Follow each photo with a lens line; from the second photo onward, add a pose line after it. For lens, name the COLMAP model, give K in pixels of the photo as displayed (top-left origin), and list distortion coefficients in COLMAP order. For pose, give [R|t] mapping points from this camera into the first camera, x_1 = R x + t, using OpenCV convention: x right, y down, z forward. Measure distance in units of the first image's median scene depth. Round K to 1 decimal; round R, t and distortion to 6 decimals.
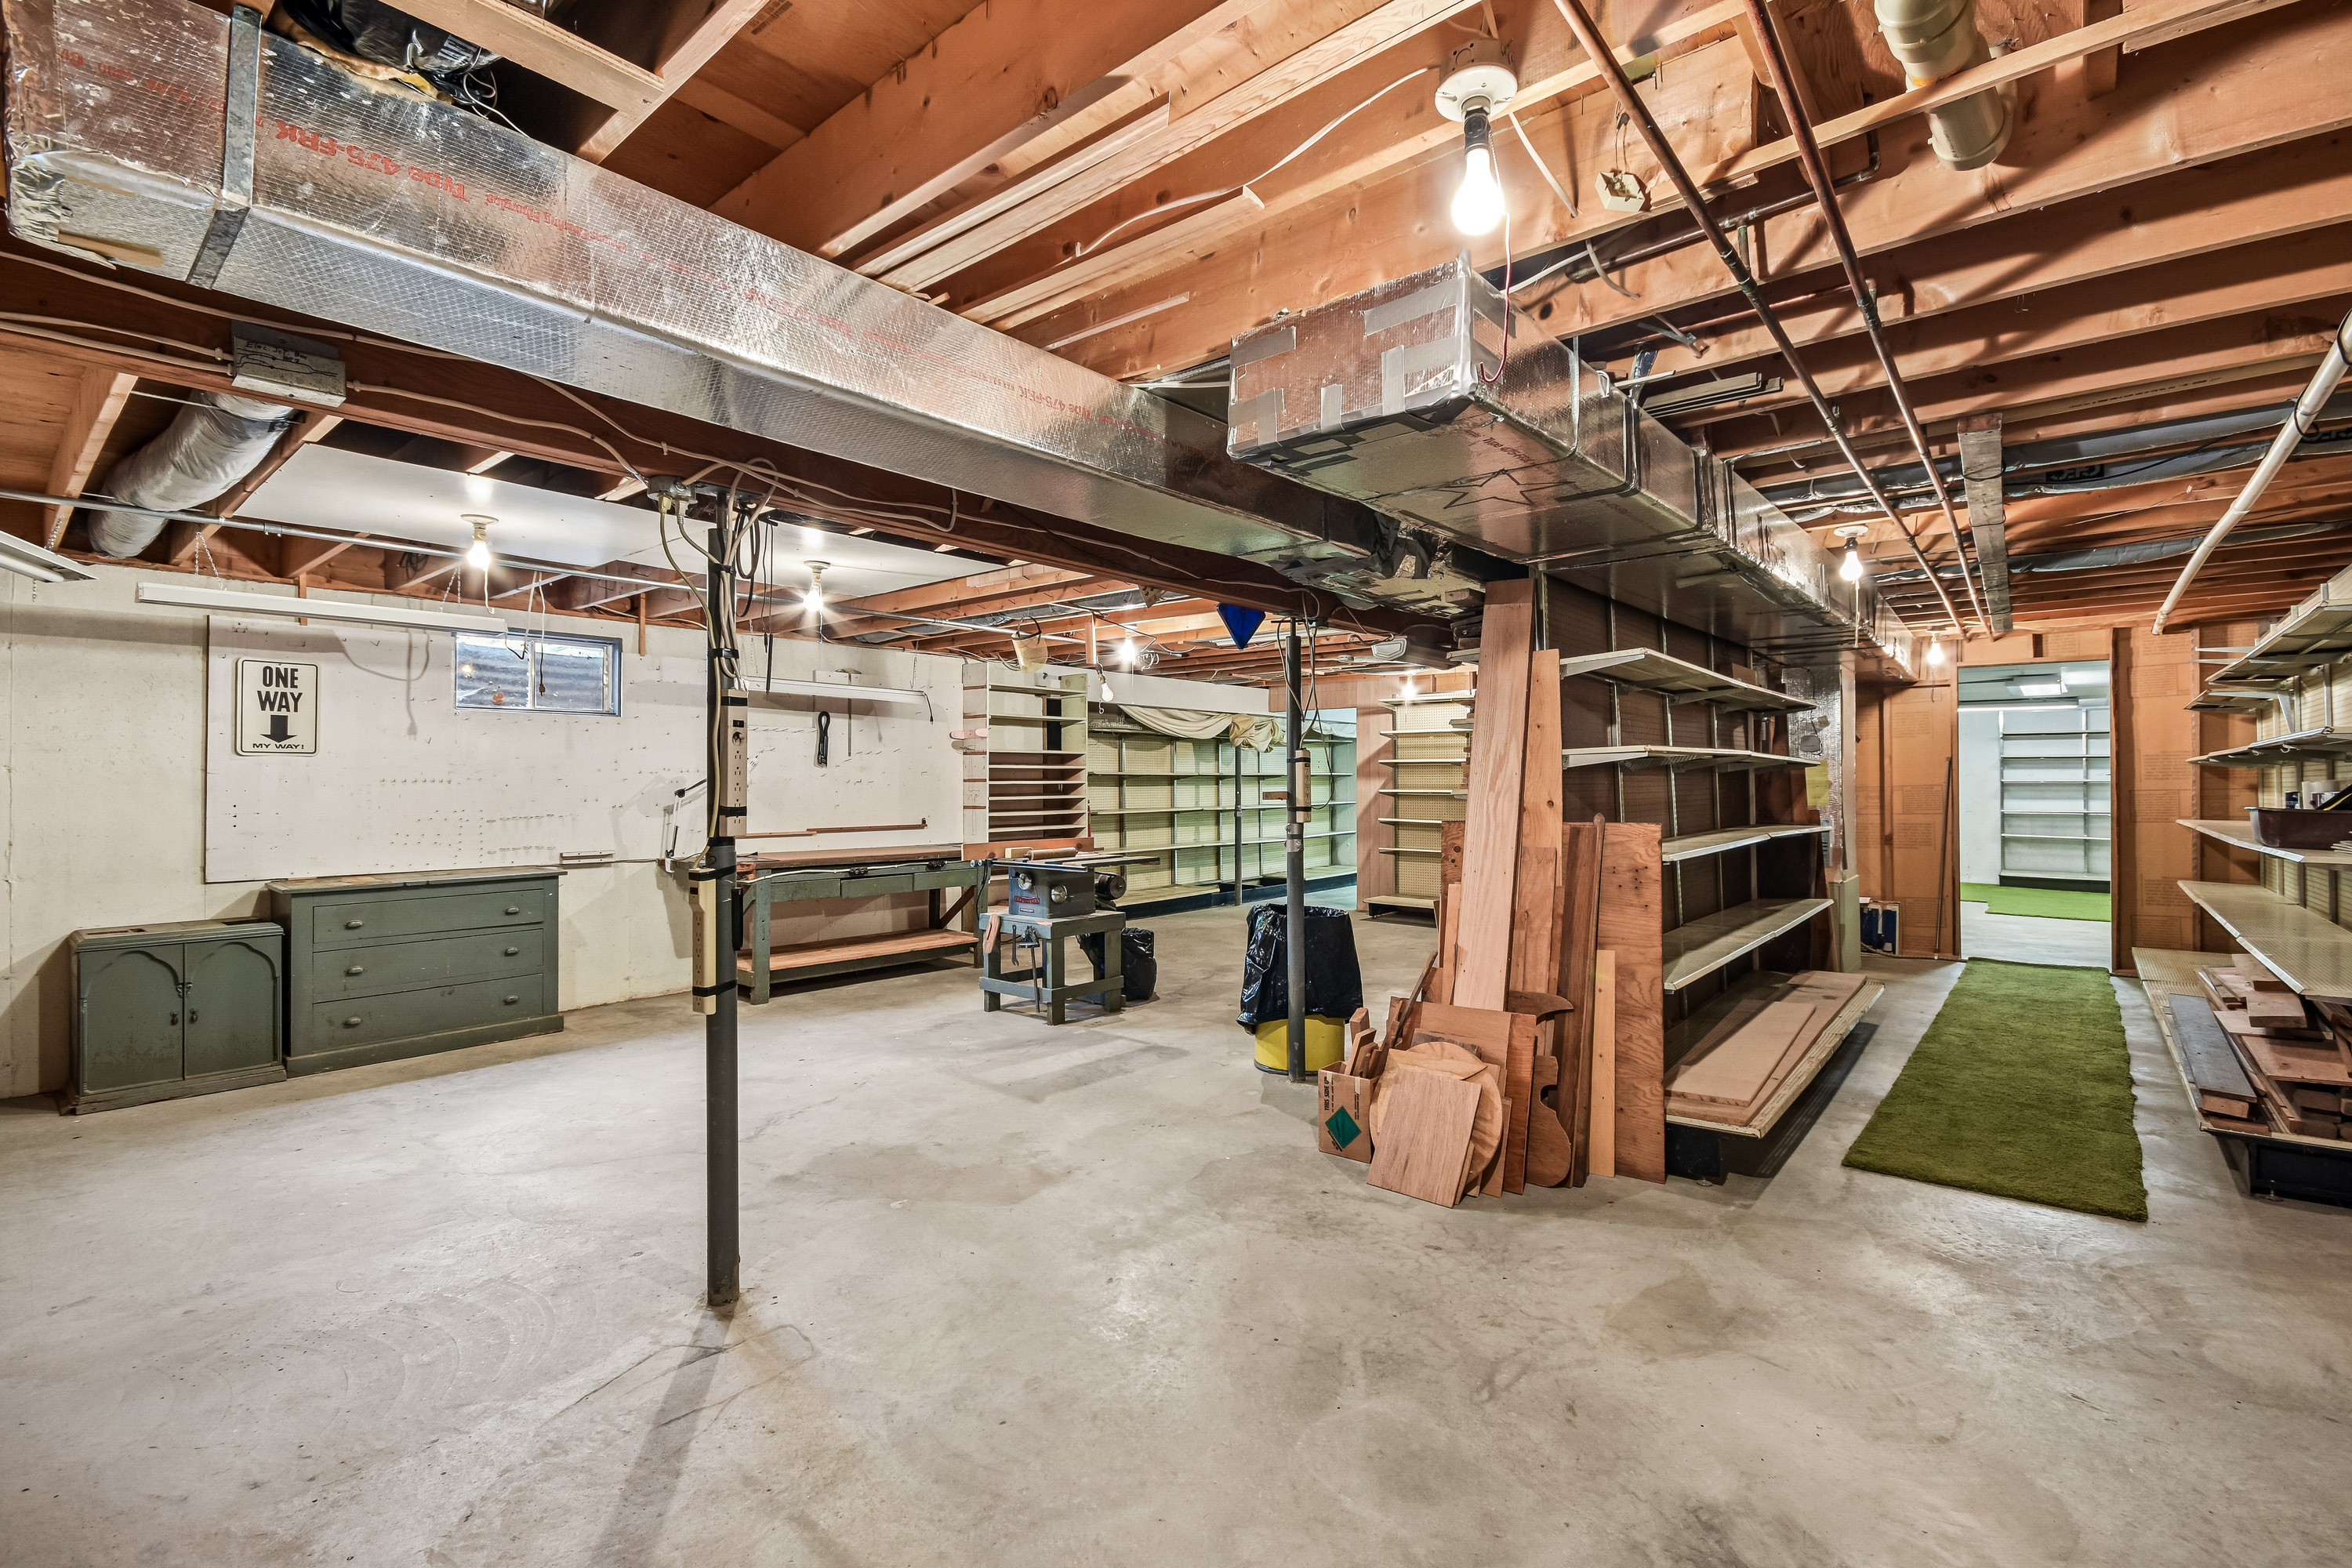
lens RADIAL K [[1054.4, 0, 1195.6], [0, 1054.4, 776.4], [0, 0, 1]] dist [-0.001530, 0.001494]
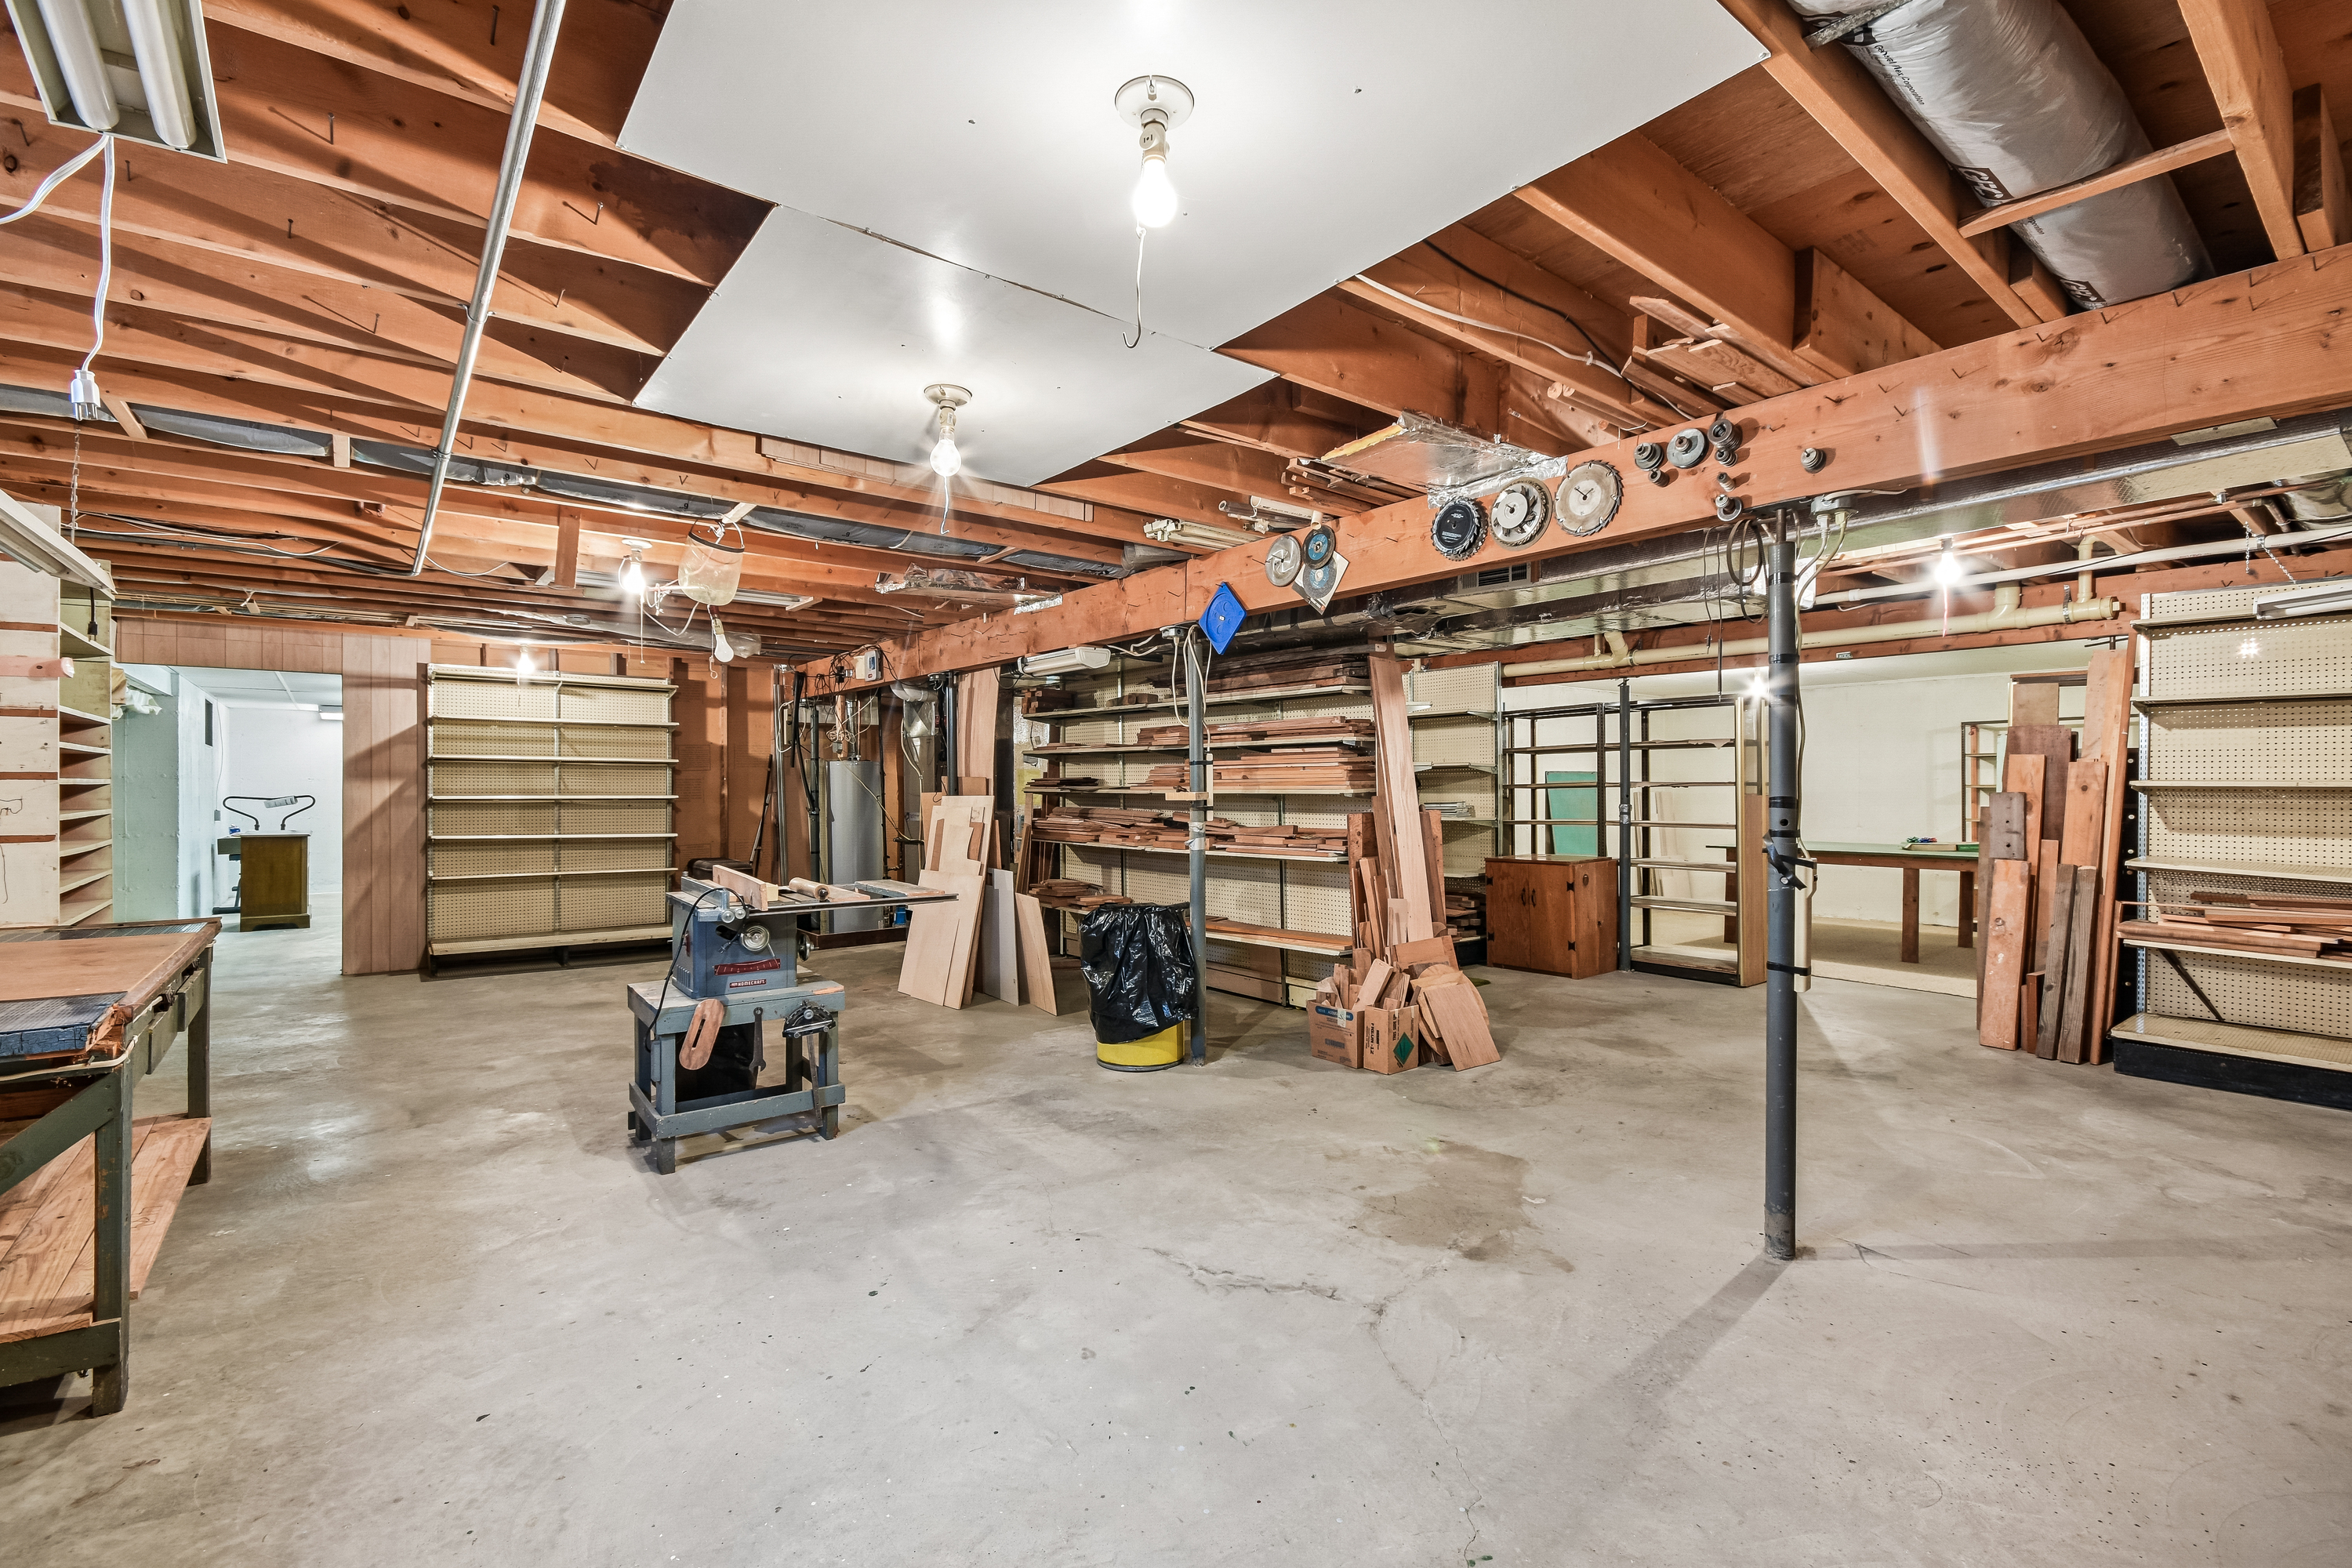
lens RADIAL K [[1054.4, 0, 1184.0], [0, 1054.4, 786.6], [0, 0, 1]] dist [-0.001530, 0.001494]
pose [[0.200627, 0.000565, 0.979667, -0.961538], [-0.005210, 0.999986, 0.000490, 0.007760], [-0.979654, -0.005202, 0.200628, 0.811086]]
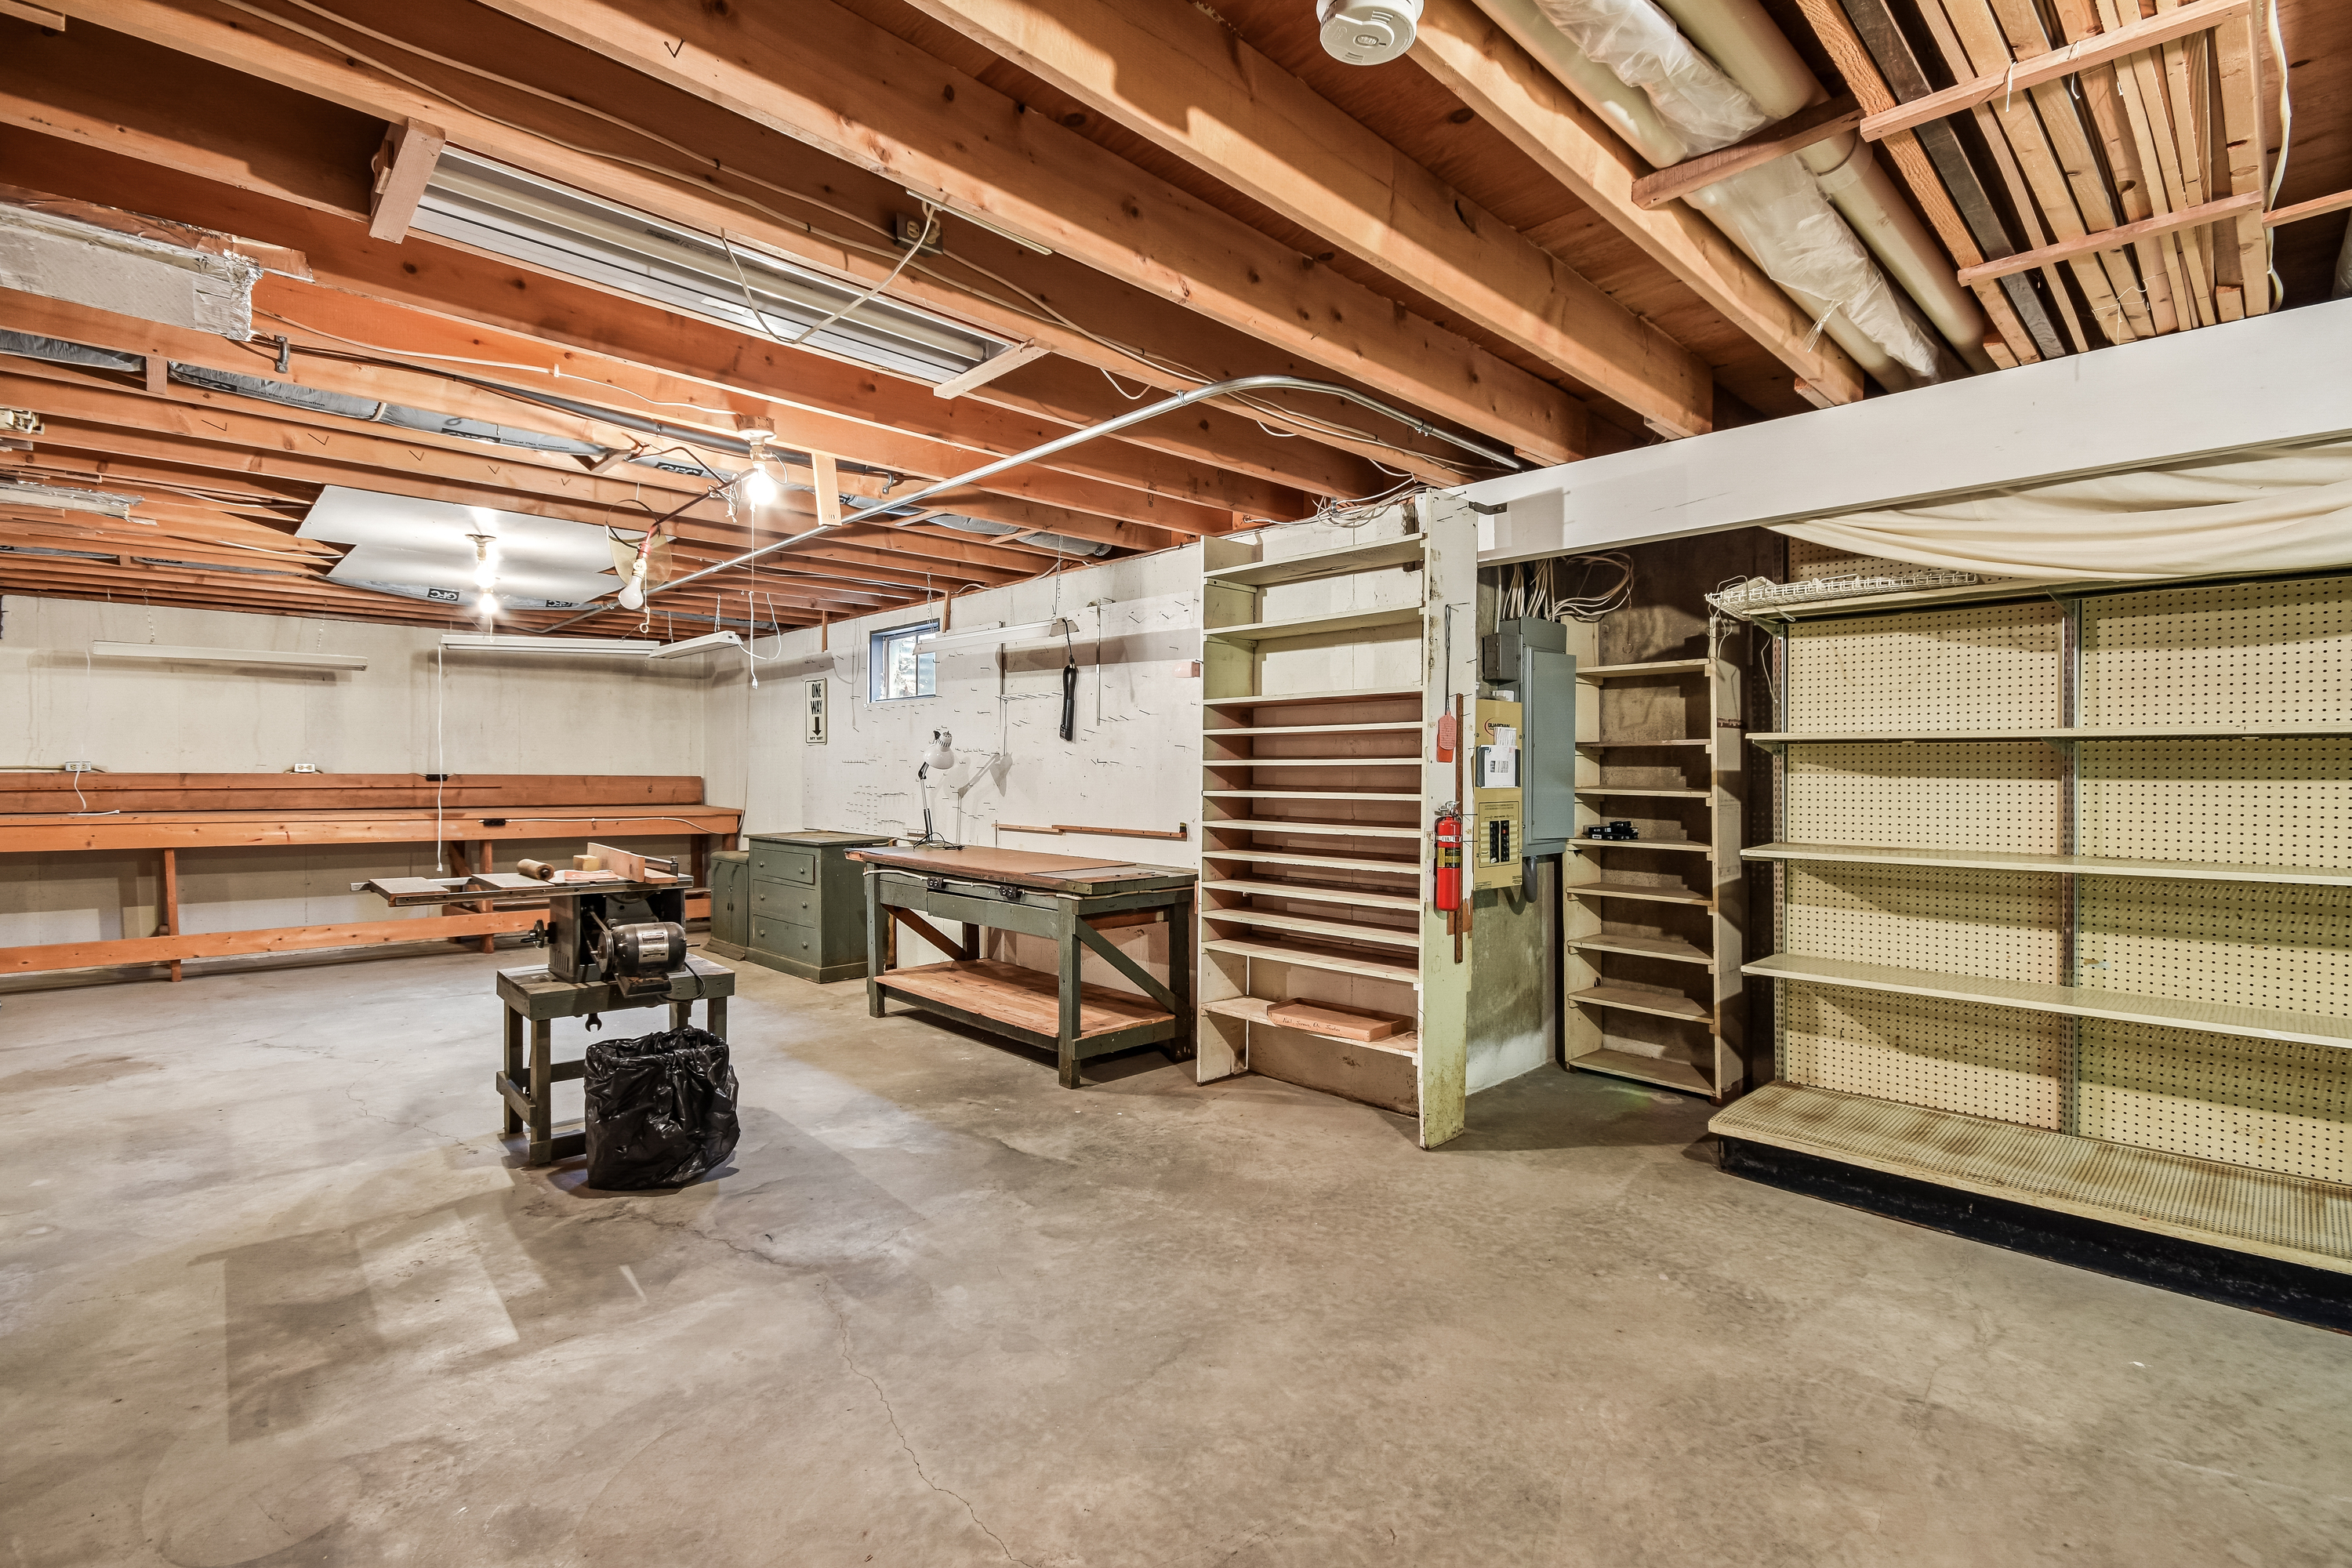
lens RADIAL K [[1099.6, 0, 1186.1], [0, 1099.6, 779.1], [0, 0, 1]] dist [-0.002721, -0.000291]
pose [[-0.103529, 0.005529, -0.994611, 0.638167], [-0.000274, 0.999984, 0.005587, 0.020788], [0.994626, 0.000851, -0.103526, 1.890583]]
